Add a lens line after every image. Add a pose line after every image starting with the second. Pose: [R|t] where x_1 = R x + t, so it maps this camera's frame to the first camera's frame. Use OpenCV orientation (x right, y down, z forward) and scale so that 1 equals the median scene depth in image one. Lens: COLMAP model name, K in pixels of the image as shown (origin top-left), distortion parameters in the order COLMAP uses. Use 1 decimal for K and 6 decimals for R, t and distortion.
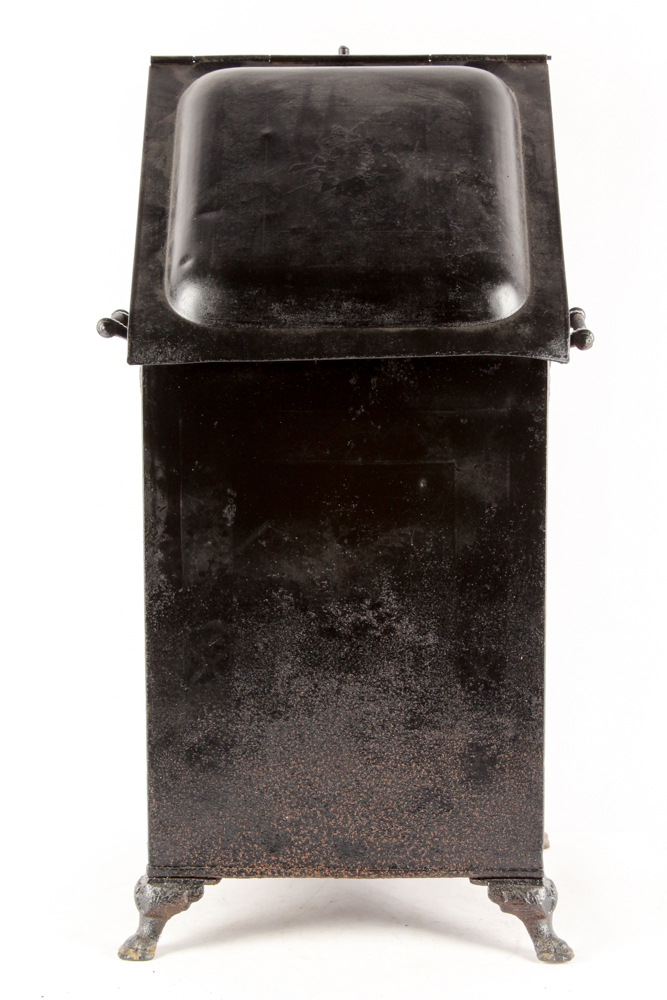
lens RADIAL K [[1543.1, 0, 338.6], [0, 1543.1, 500.6], [0, 0, 1]] dist [0.143615, 0.000000]
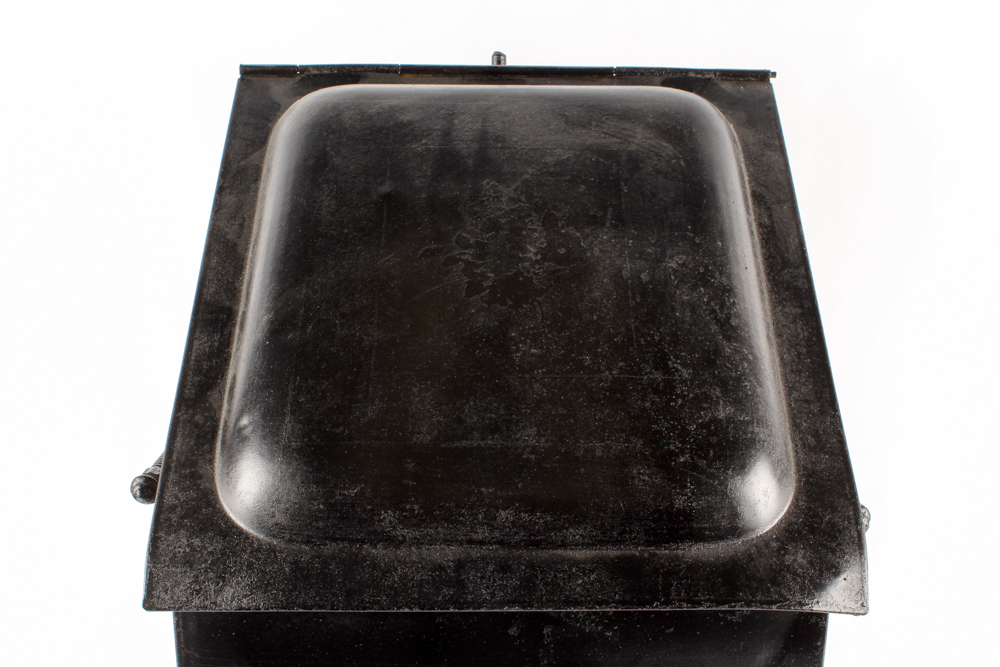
lens RADIAL K [[810.2, 0, 490.4], [0, 810.2, 333.2], [0, 0, 1]] dist [-0.009850, 0.003751]
pose [[0.999896, 0.008492, 0.011663, -0.004642], [-0.009722, 0.993905, 0.109810, -0.222171], [-0.010660, -0.109912, 0.993884, 0.666134]]
